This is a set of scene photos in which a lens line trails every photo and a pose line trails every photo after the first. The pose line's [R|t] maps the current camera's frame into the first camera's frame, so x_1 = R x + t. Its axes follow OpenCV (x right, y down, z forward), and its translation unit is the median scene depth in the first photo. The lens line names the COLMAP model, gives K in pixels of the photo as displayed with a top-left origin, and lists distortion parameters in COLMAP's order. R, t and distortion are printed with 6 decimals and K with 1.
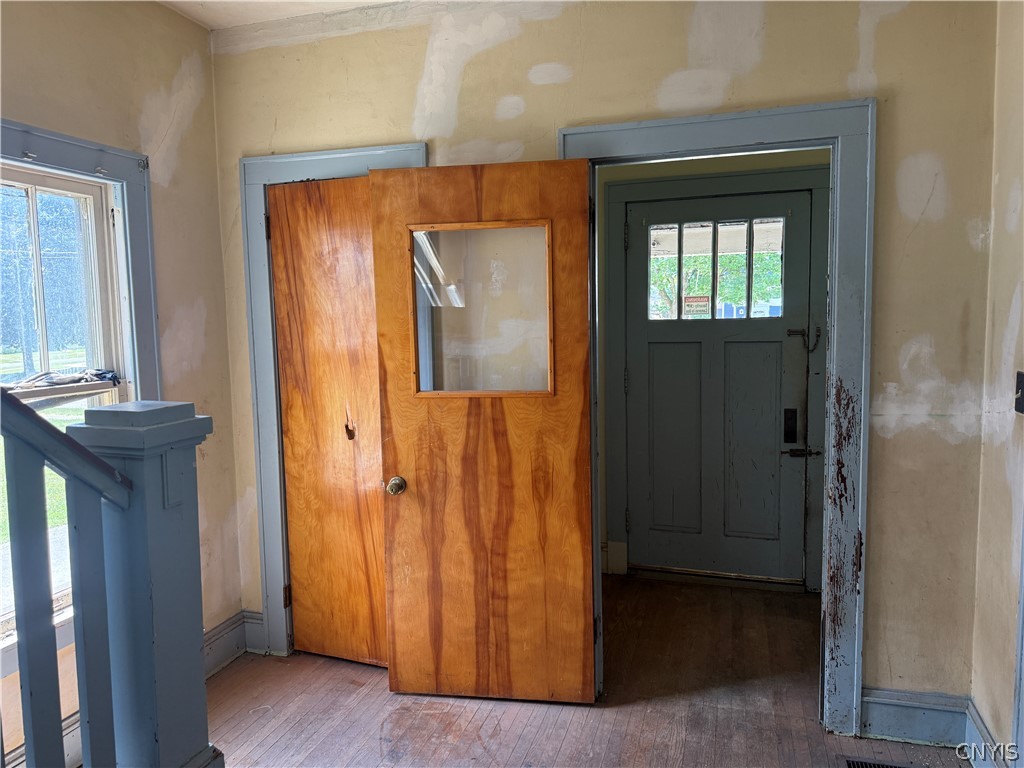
lens RADIAL K [[726.4, 0, 515.3], [0, 726.4, 383.2], [0, 0, 1]] dist [0.132898, -0.196315]
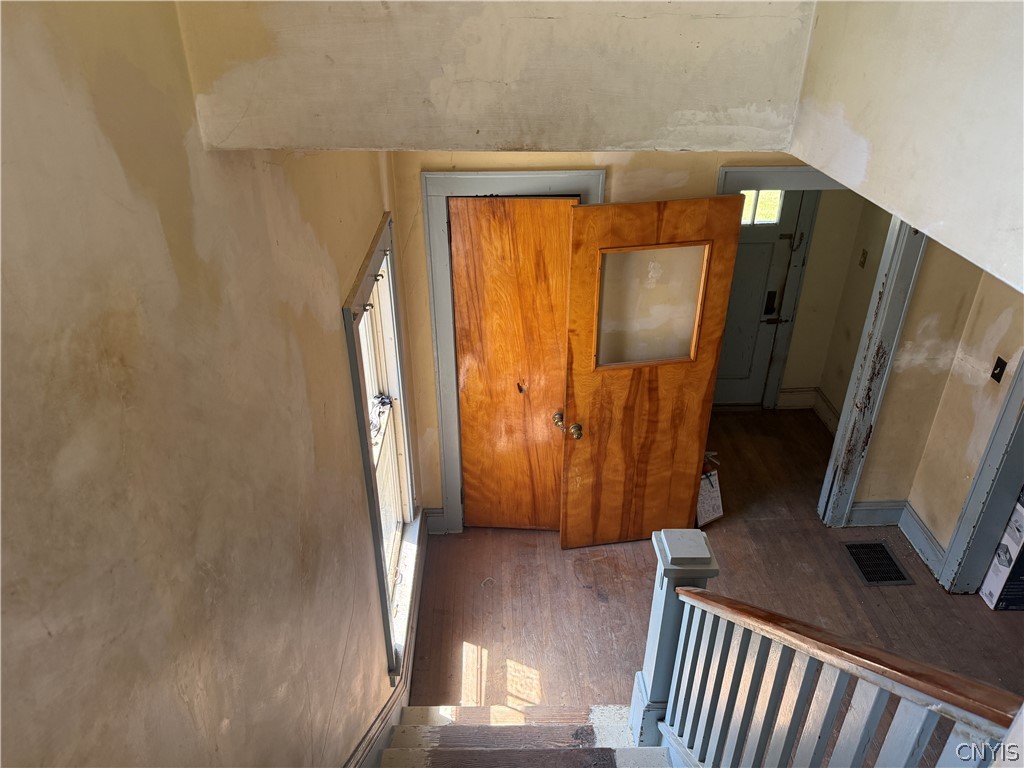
lens RADIAL K [[726.4, 0, 515.3], [0, 726.4, 383.2], [0, 0, 1]] dist [0.132898, -0.196315]
pose [[0.945527, -0.147486, 0.290218, -0.657594], [0.013419, 0.908388, 0.417913, -0.515230], [-0.325267, -0.391254, 0.860884, -0.100331]]
